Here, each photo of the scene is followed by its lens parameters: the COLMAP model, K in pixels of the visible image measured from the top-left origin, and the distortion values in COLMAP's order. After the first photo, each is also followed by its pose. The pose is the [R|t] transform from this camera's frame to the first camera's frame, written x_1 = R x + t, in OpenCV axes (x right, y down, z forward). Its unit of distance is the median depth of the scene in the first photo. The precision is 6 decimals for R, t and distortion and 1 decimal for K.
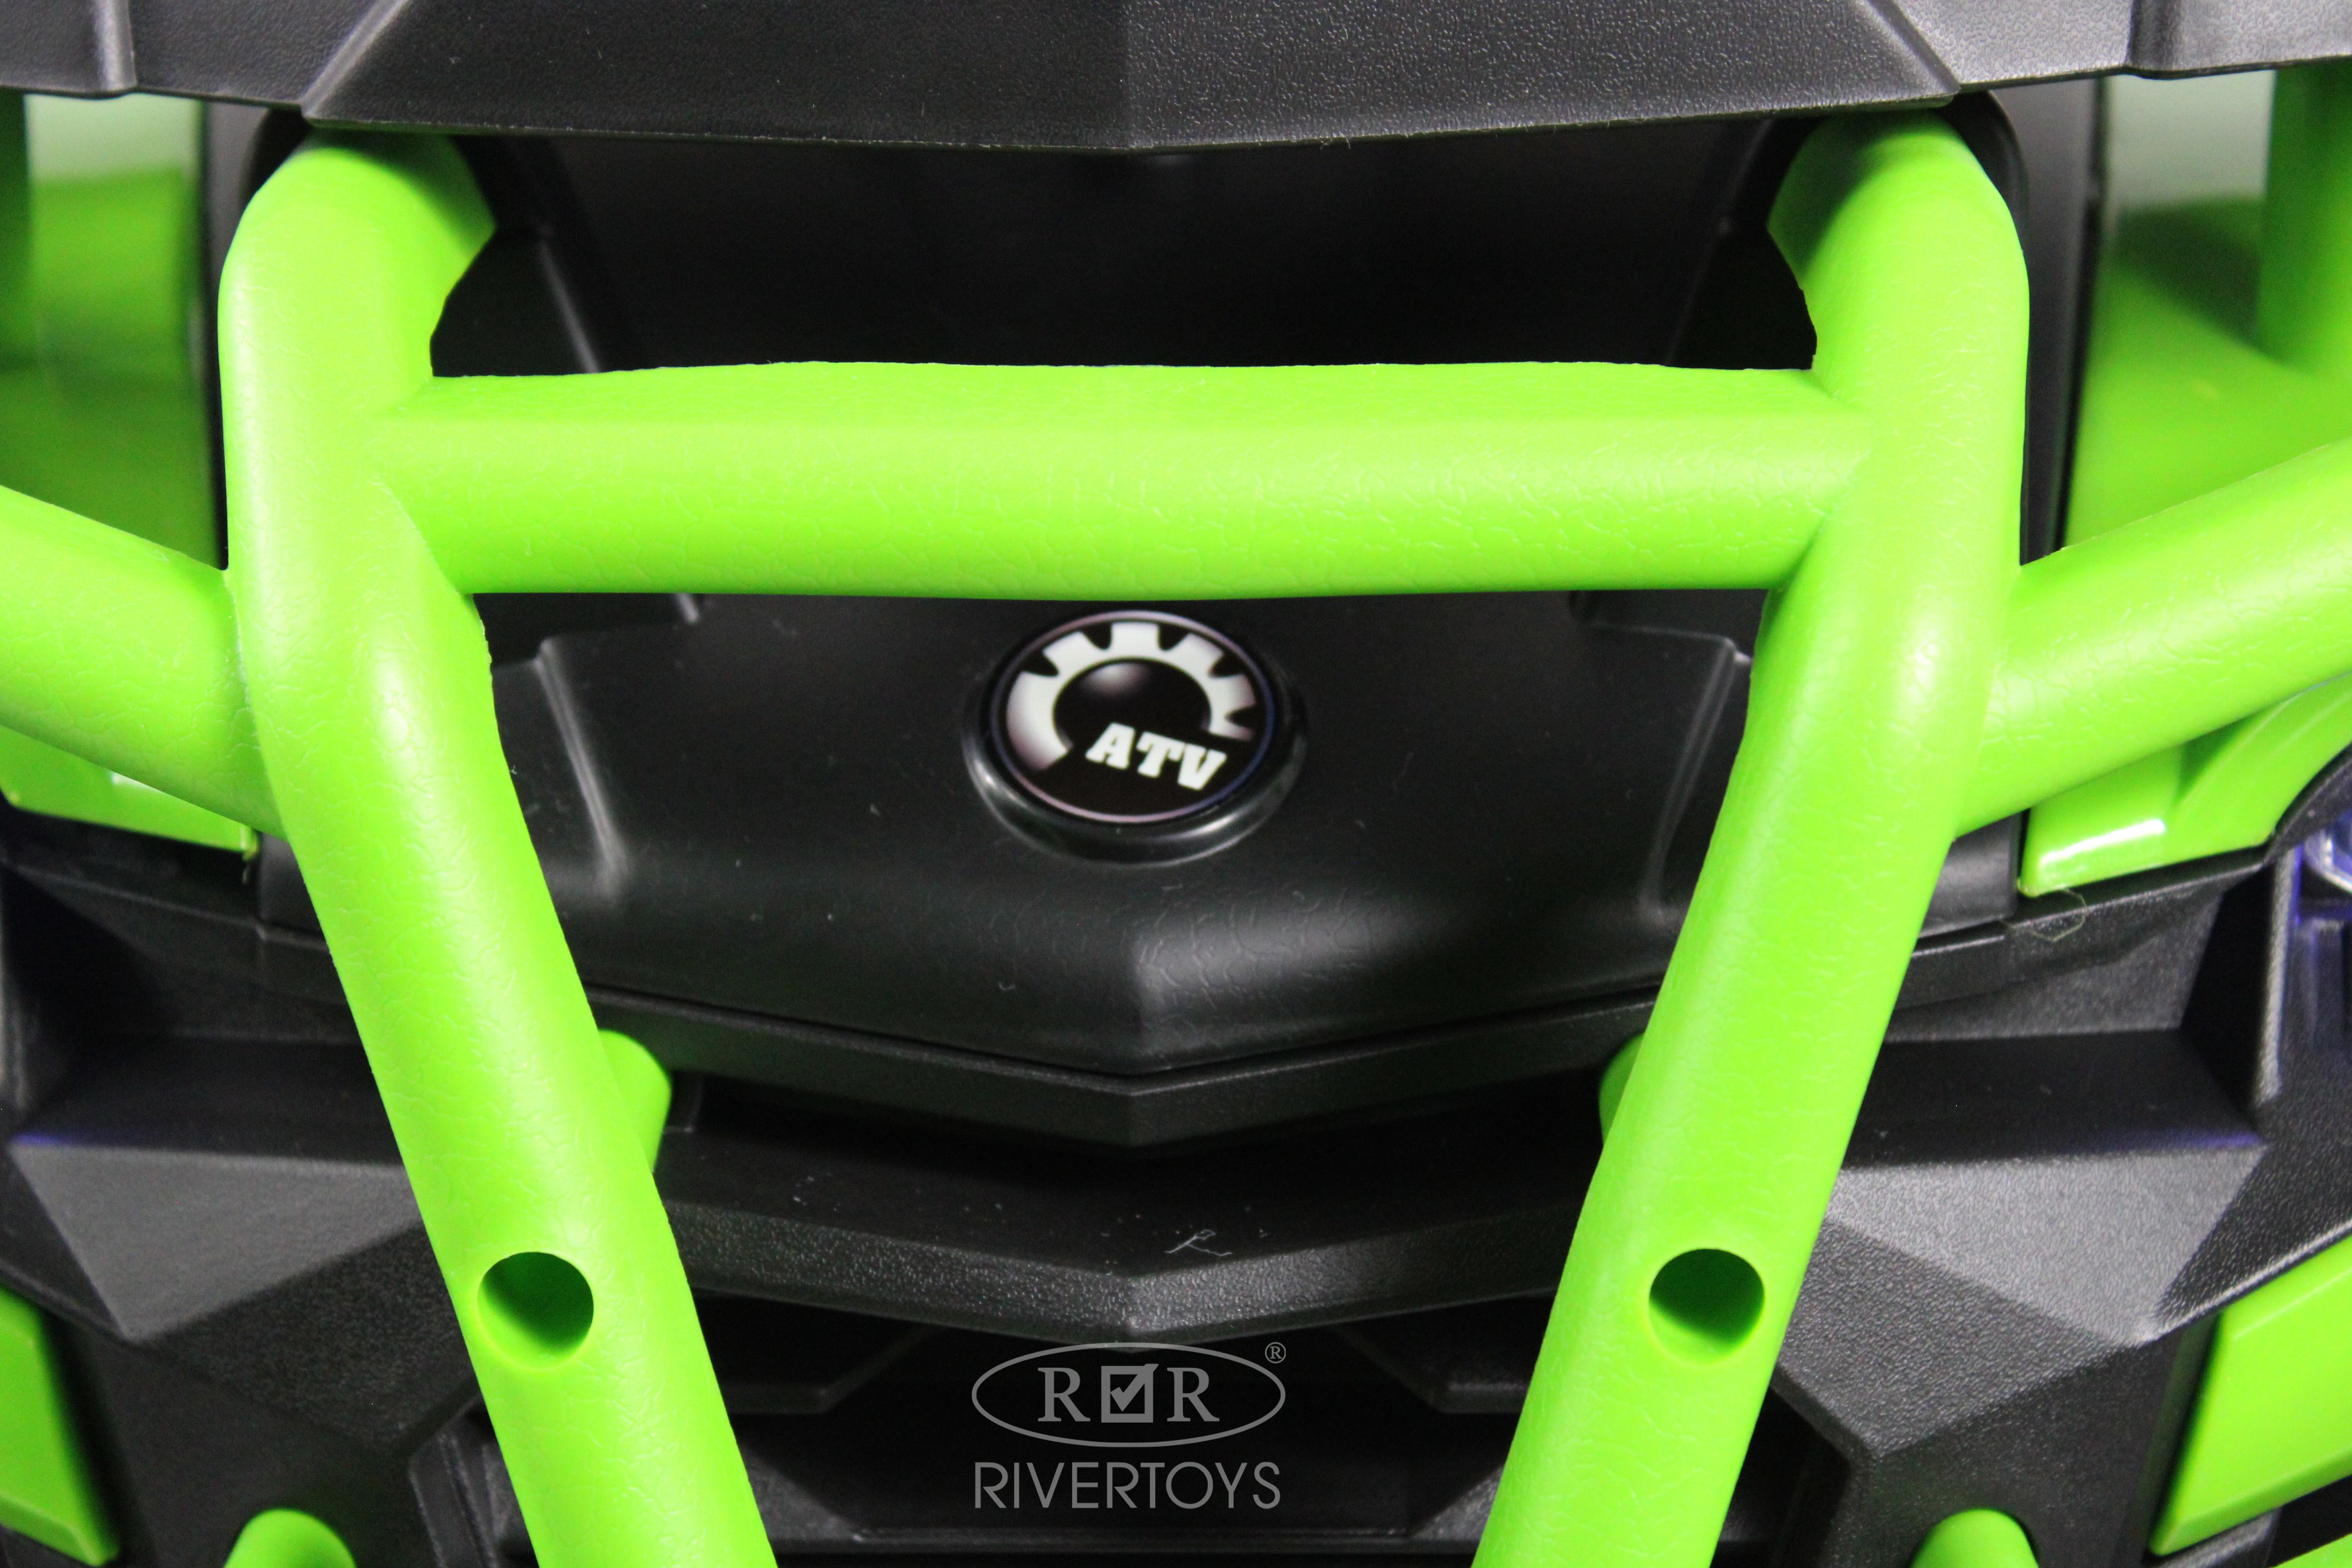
lens RADIAL K [[5702.4, 0, 1132.9], [0, 5702.4, 777.9], [0, 0, 1]] dist [0.104573, 0.000000]
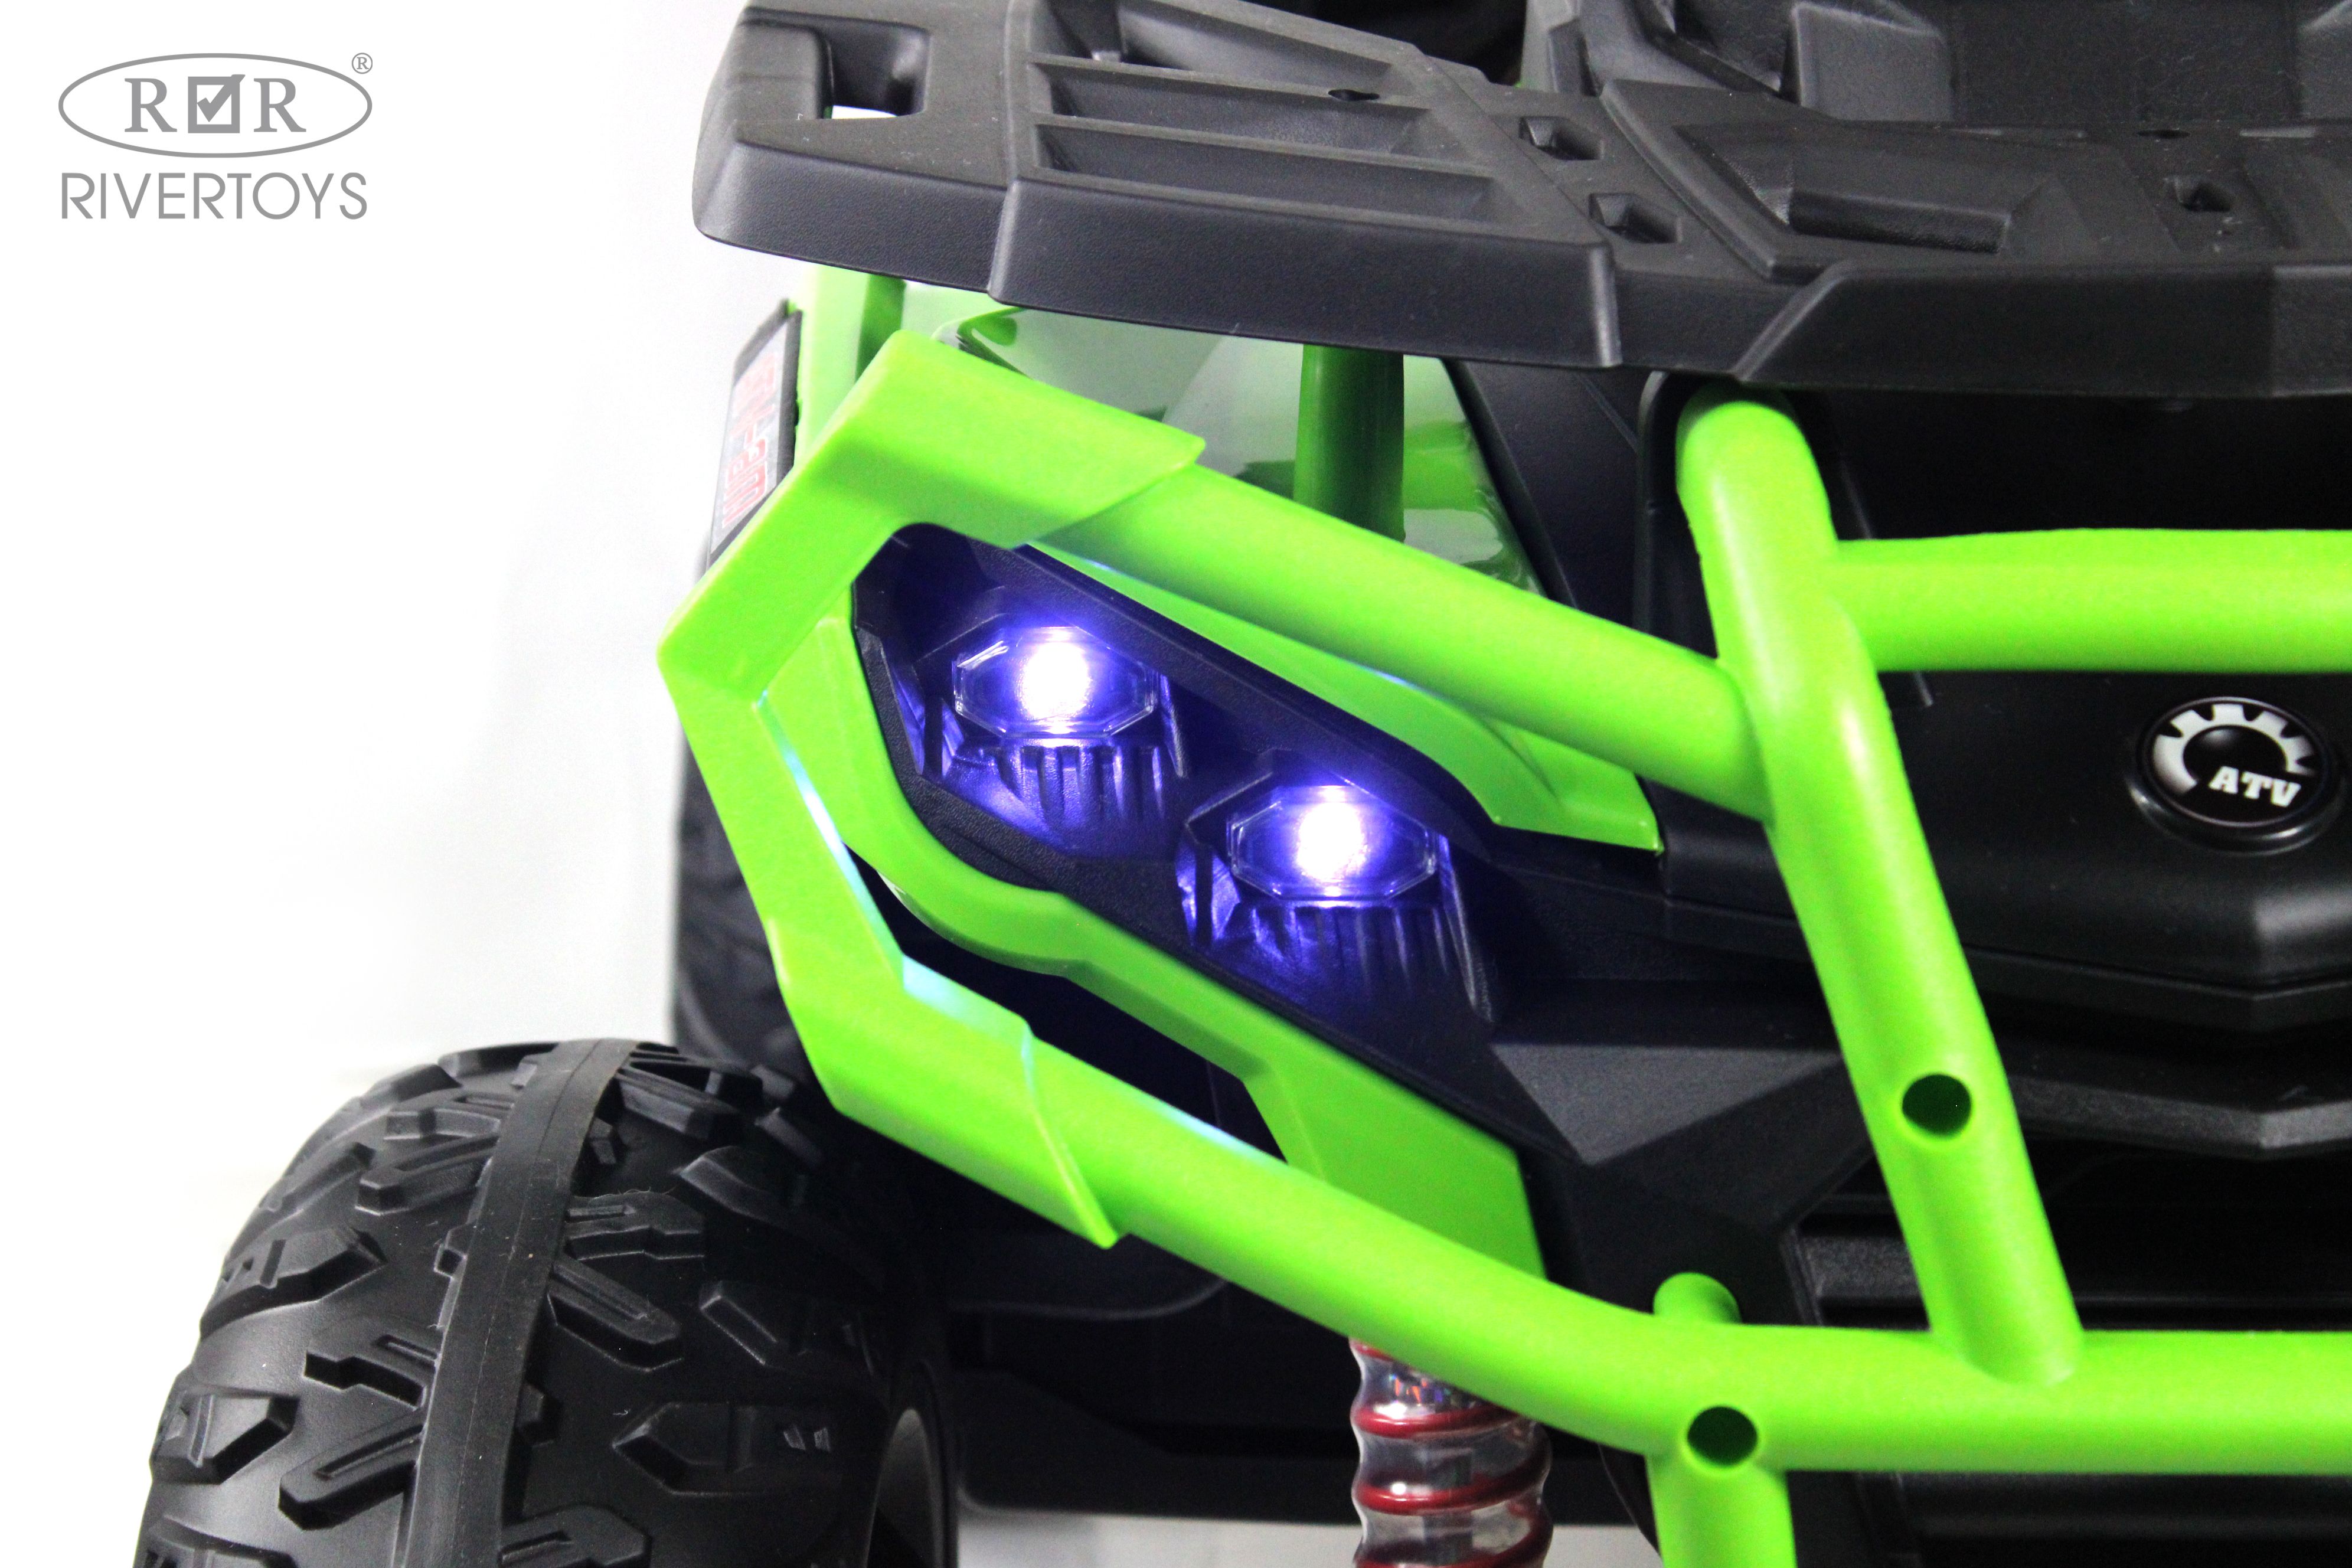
lens RADIAL K [[5702.4, 0, 1182.3], [0, 5702.4, 778.3], [0, 0, 1]] dist [0.104573, 0.000000]
pose [[0.999803, -0.001914, -0.019739, -0.258931], [0.000900, 0.998685, -0.051255, 0.074184], [0.019812, 0.051227, 0.998490, -0.568135]]
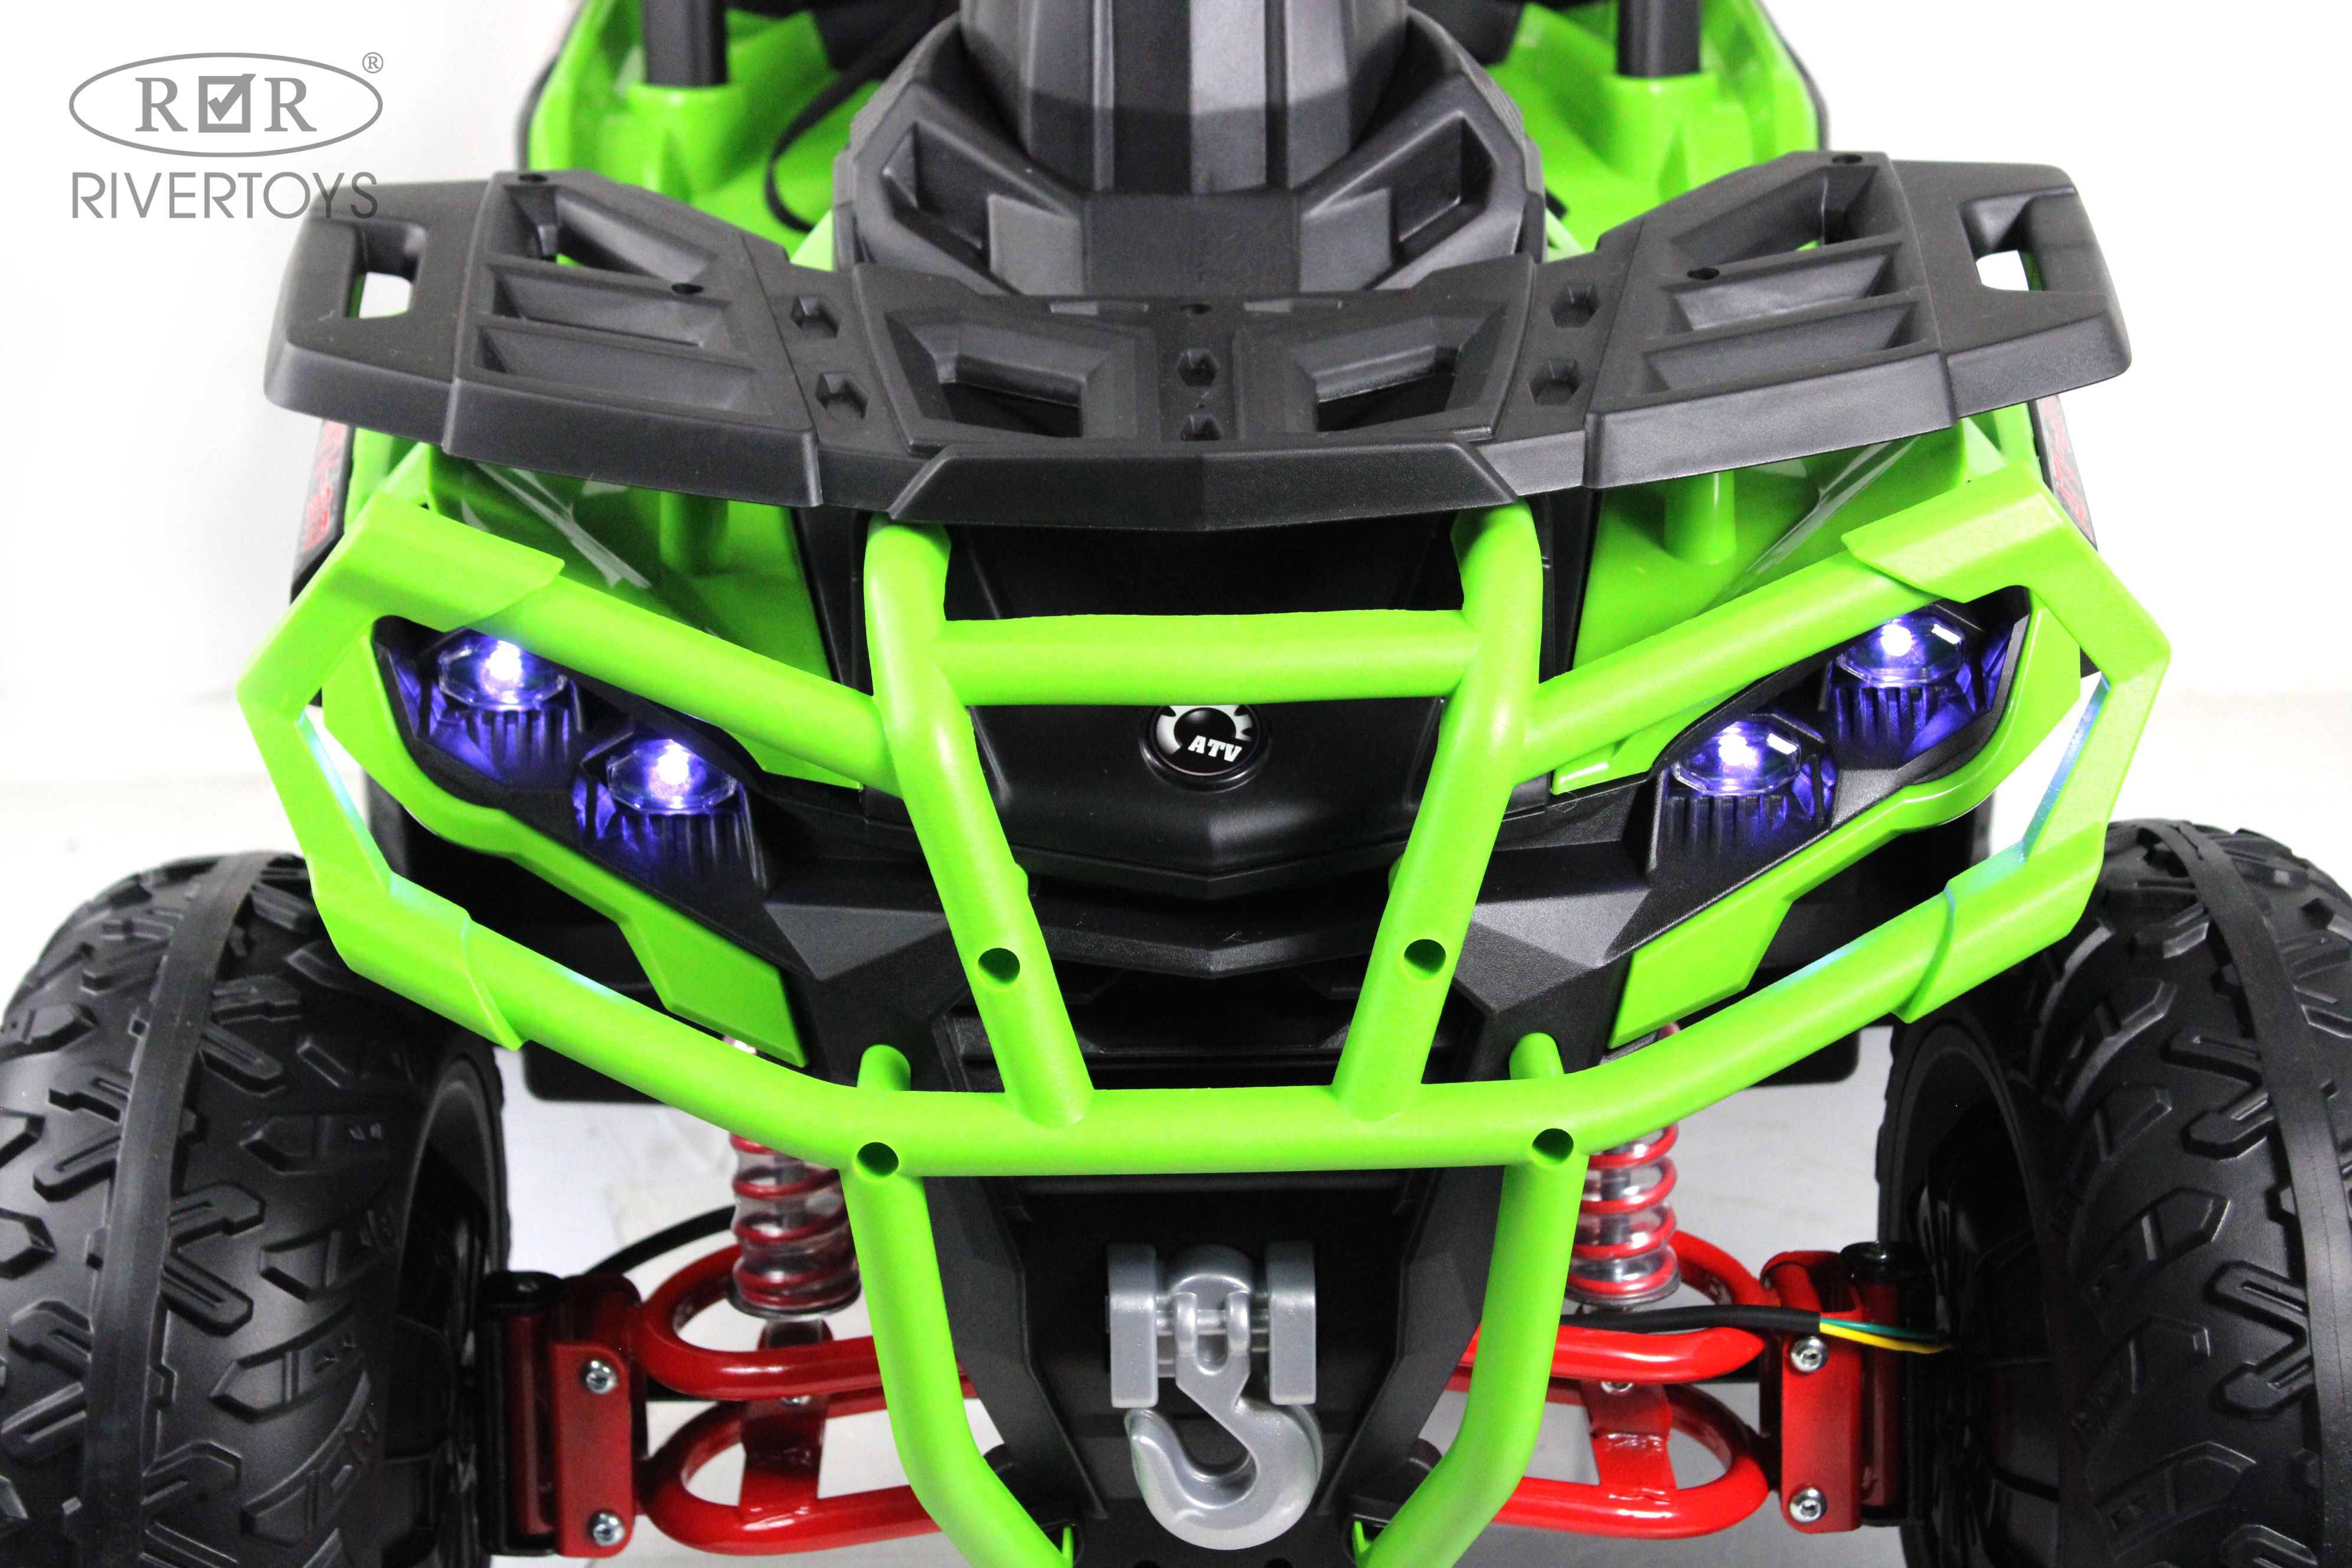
lens RADIAL K [[4852.7, 0, 1160.3], [0, 4852.7, 782.5], [0, 0, 1]] dist [0.056391, 0.000000]
pose [[0.999654, -0.017465, 0.019674, -0.064392], [0.016131, 0.997688, 0.066021, -0.134275], [-0.020782, -0.065681, 0.997624, -1.194087]]
